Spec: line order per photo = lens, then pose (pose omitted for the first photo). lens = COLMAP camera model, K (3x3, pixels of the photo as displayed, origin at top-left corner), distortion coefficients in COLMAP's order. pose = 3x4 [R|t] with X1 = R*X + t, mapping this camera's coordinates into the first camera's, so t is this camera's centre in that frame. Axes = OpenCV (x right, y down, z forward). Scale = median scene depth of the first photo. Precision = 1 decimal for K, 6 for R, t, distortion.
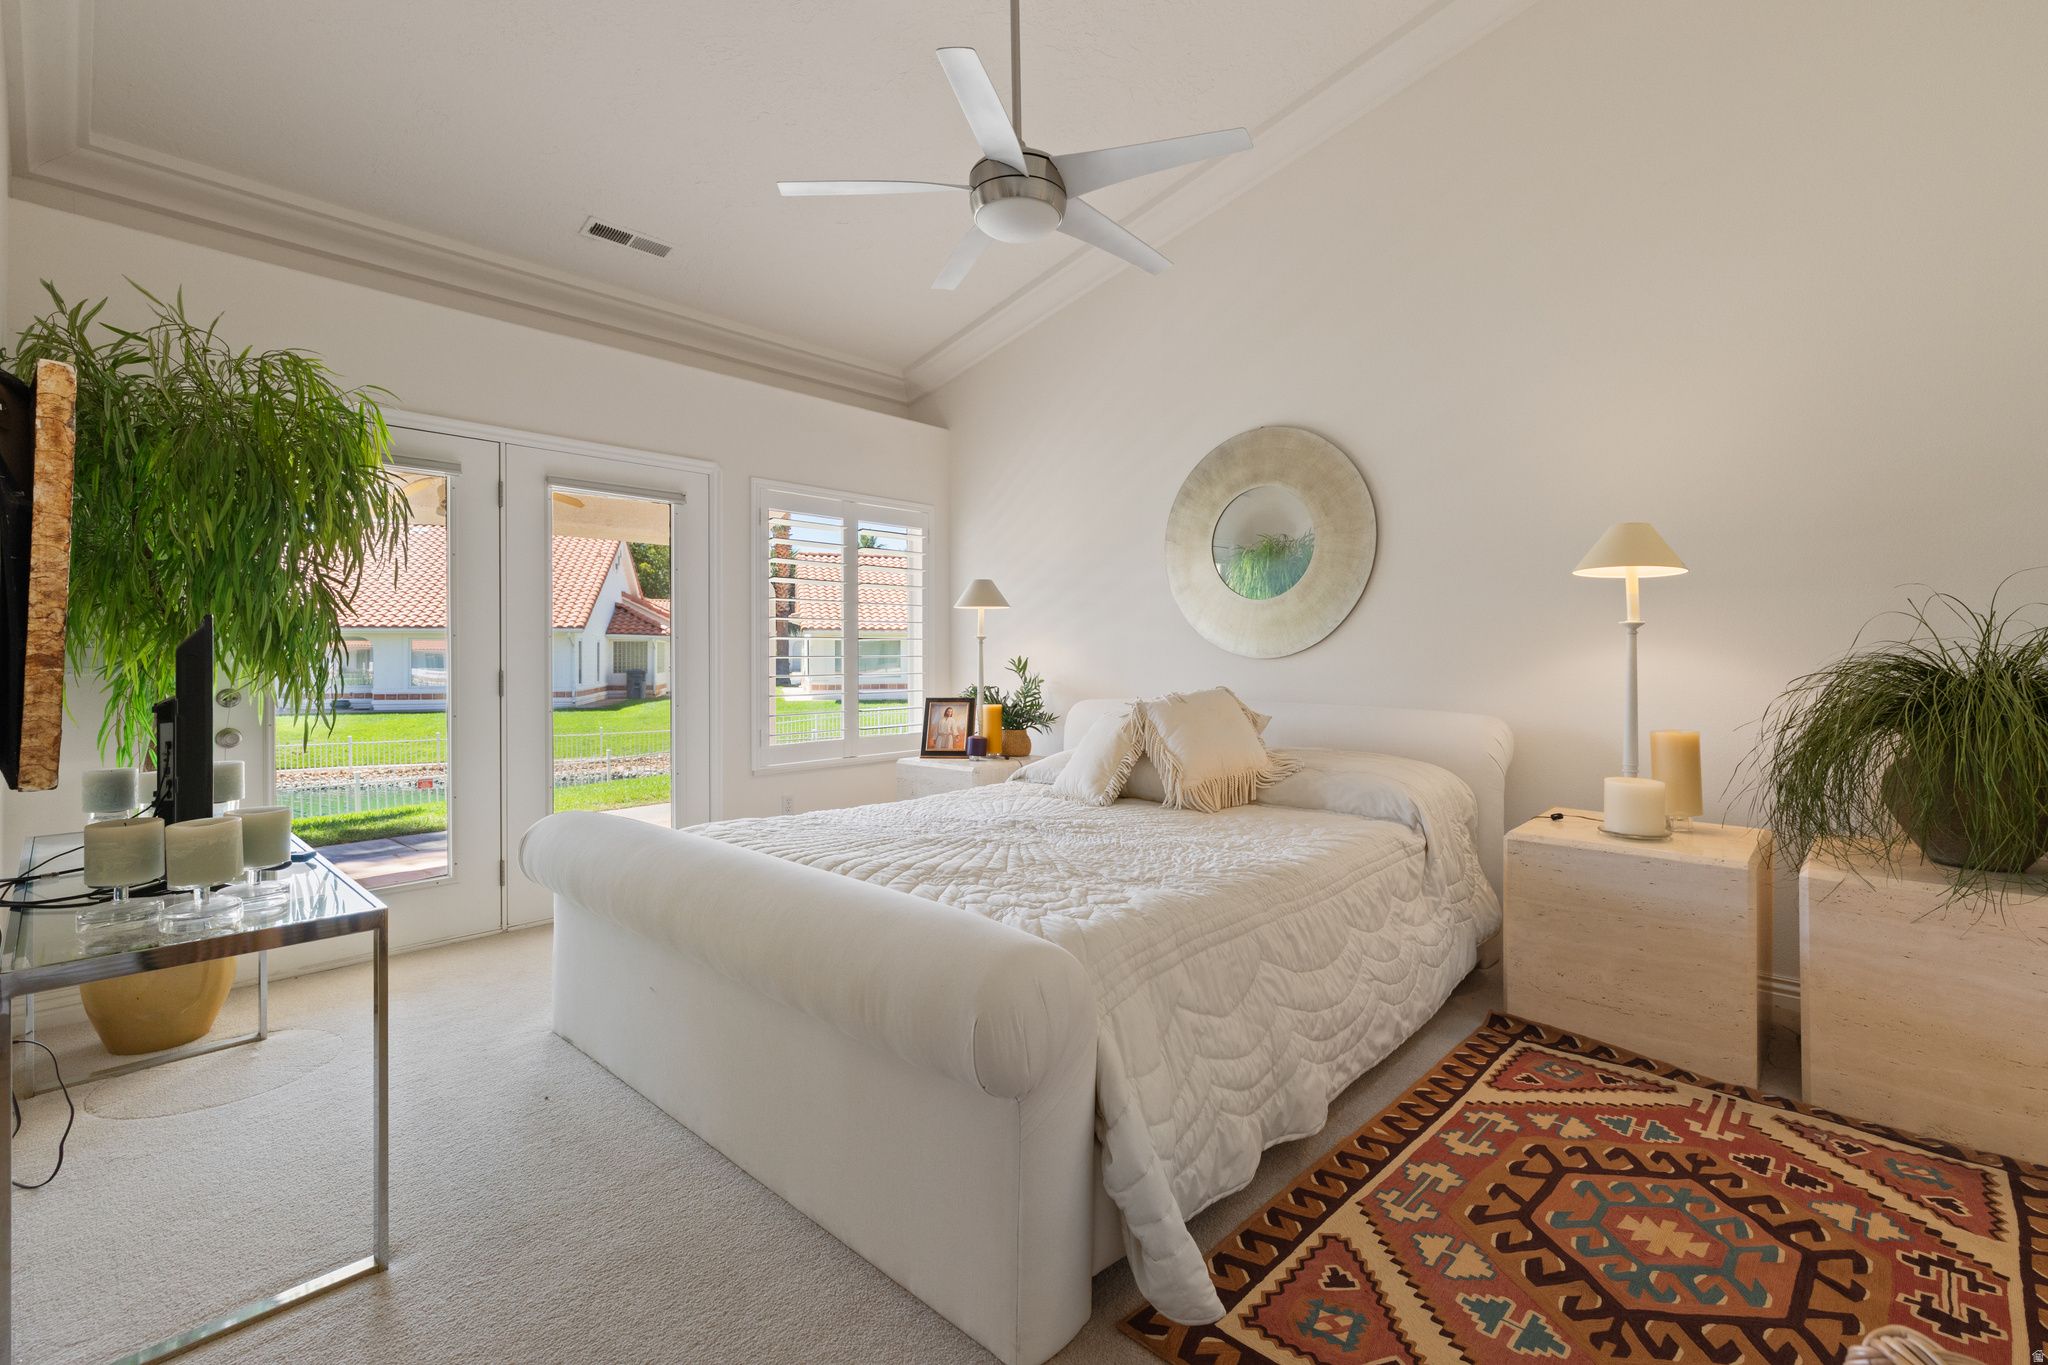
lens RADIAL K [[883.0, 0, 1028.8], [0, 883.0, 676.6], [0, 0, 1]] dist [0.000791, 0.000566]
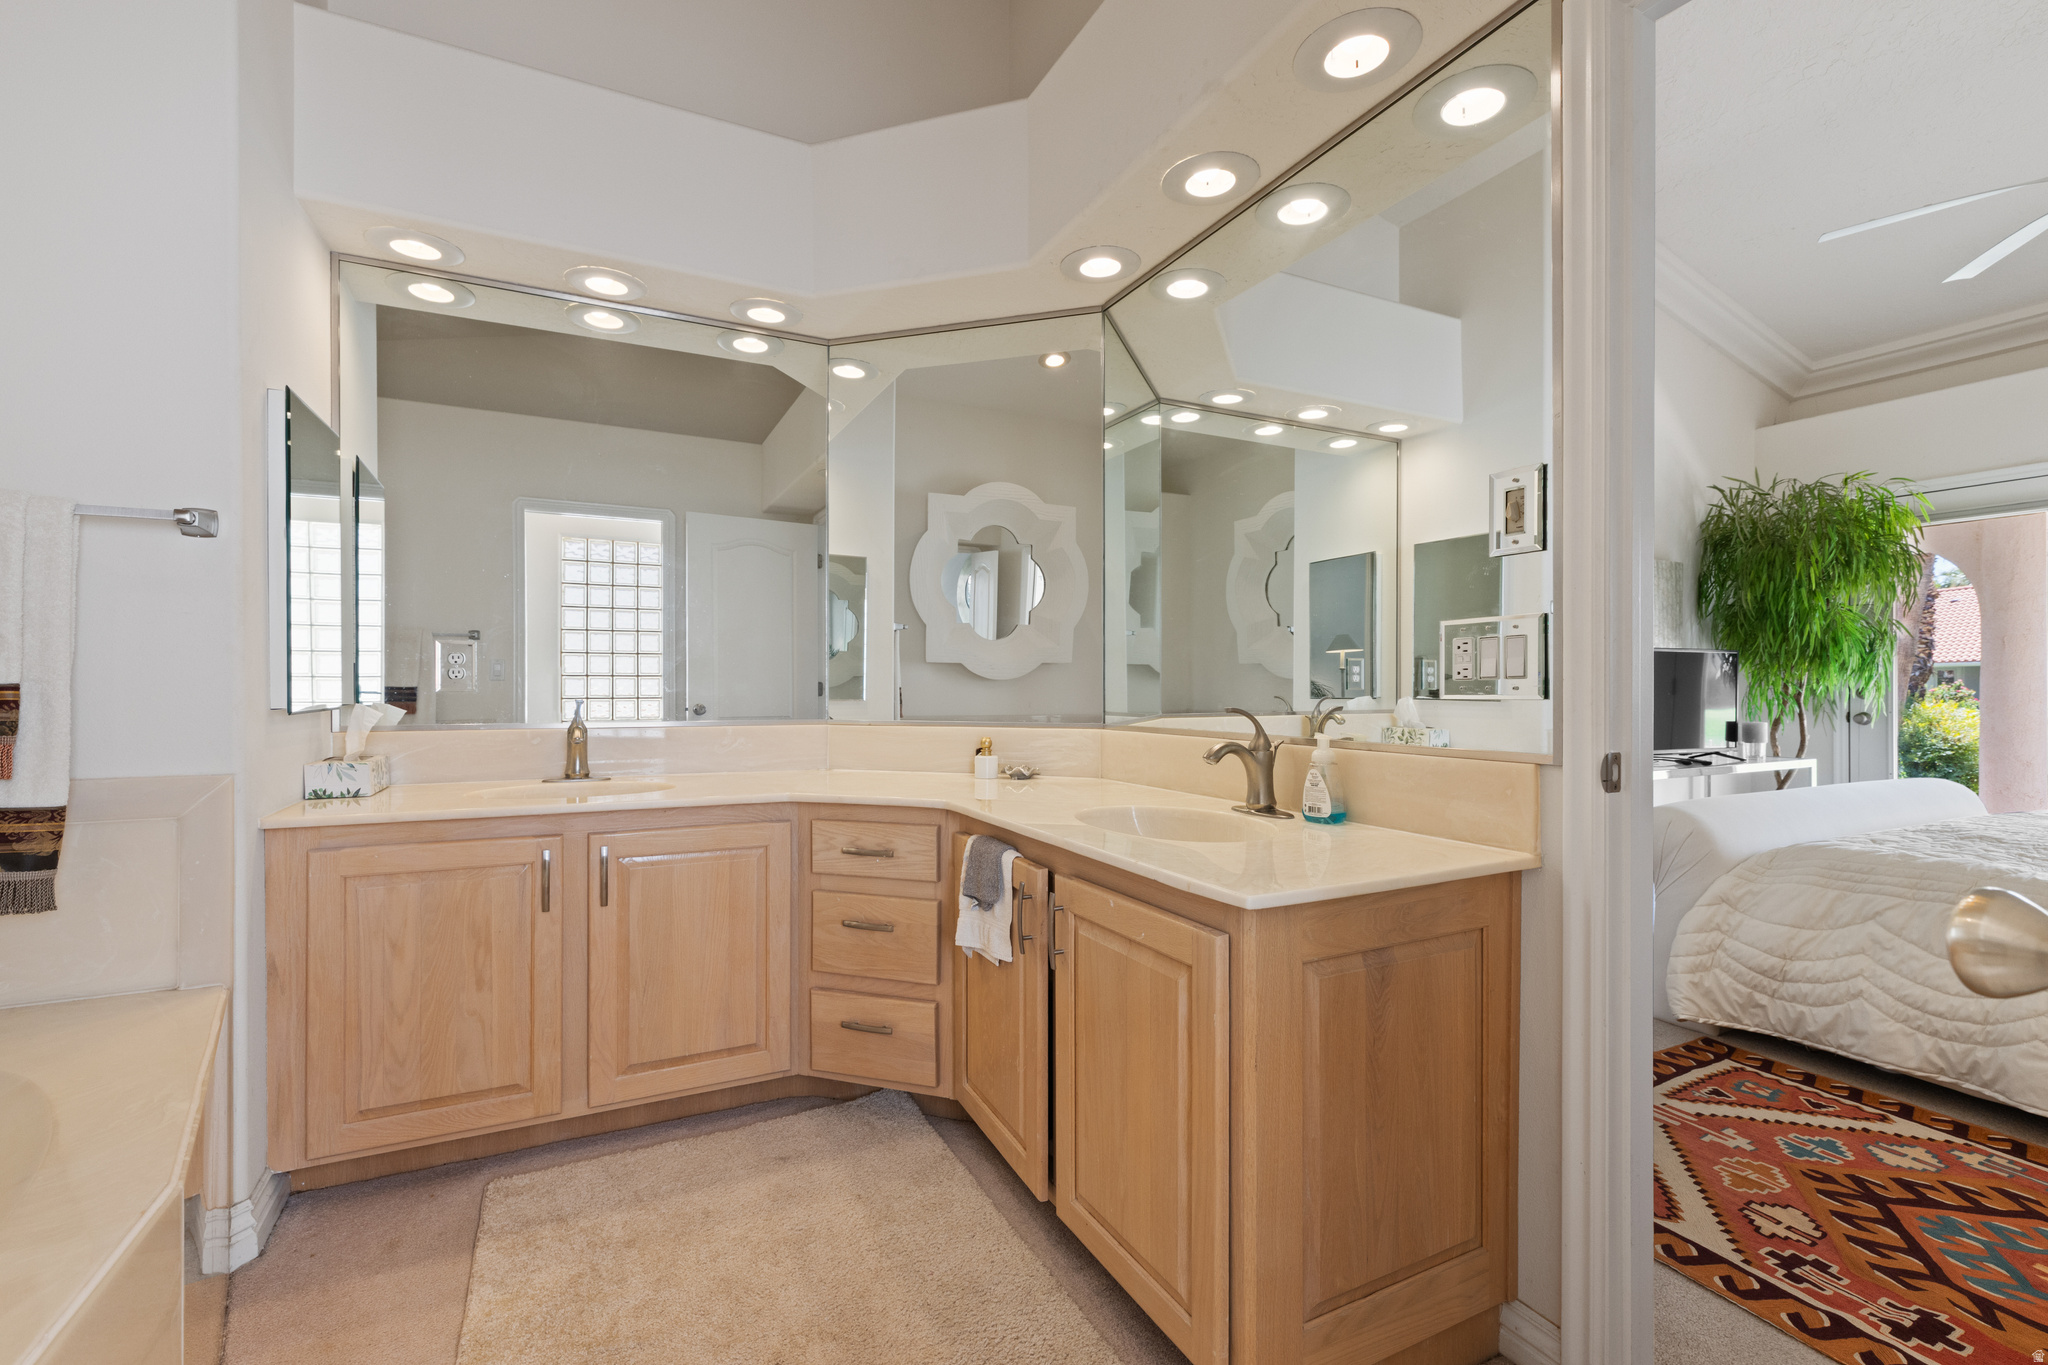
lens RADIAL K [[888.4, 0, 1024.0], [0, 888.4, 682.5], [0, 0, 1]] dist [-0.000192, -0.000060]
pose [[-0.359930, 0.000986, -0.932979, 1.976726], [-0.005019, 0.999983, 0.002994, 0.023550], [0.932966, 0.005760, -0.359919, 0.318737]]
